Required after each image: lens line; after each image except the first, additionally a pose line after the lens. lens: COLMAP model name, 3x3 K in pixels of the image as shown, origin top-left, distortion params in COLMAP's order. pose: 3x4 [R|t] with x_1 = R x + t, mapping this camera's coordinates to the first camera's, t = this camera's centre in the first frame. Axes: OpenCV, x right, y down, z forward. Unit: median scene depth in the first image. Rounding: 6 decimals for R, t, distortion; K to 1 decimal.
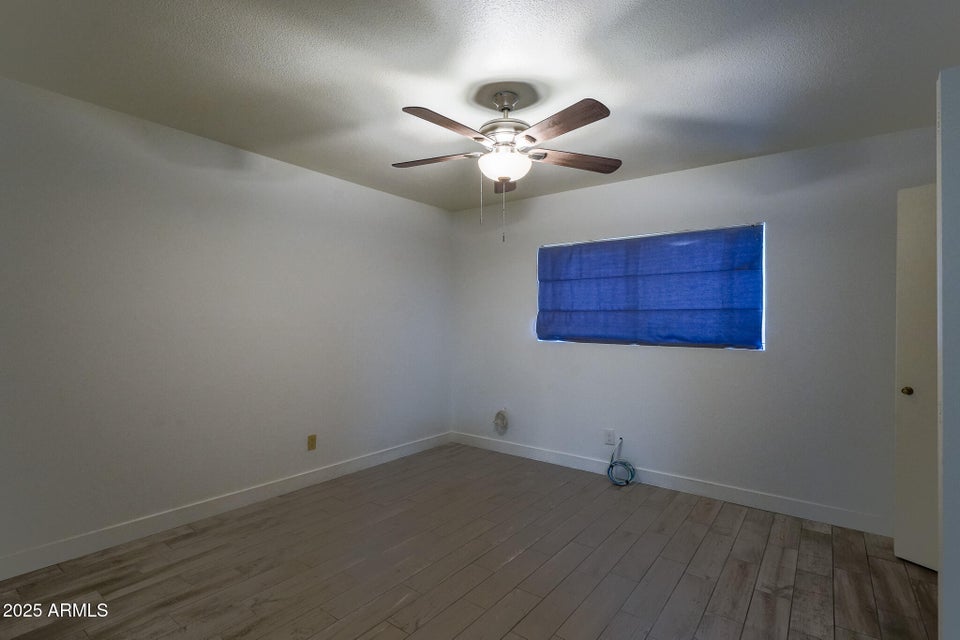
lens RADIAL K [[456.0, 0, 480.4], [0, 456.0, 324.4], [0, 0, 1]] dist [-0.001390, -0.000379]
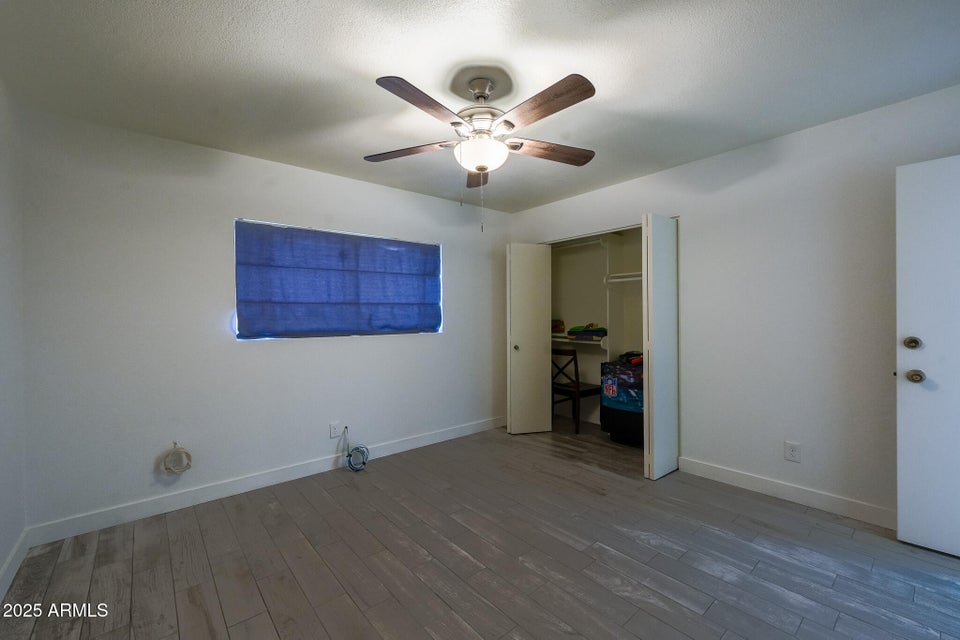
lens RADIAL K [[403.3, 0, 480.0], [0, 403.3, 320.0], [0, 0, 1]] dist [0.000240, 0.000160]
pose [[0.222304, -0.026551, 0.974616, -0.537153], [0.015071, 0.999603, 0.023794, -0.010449], [-0.974861, 0.009399, 0.222616, 0.529023]]
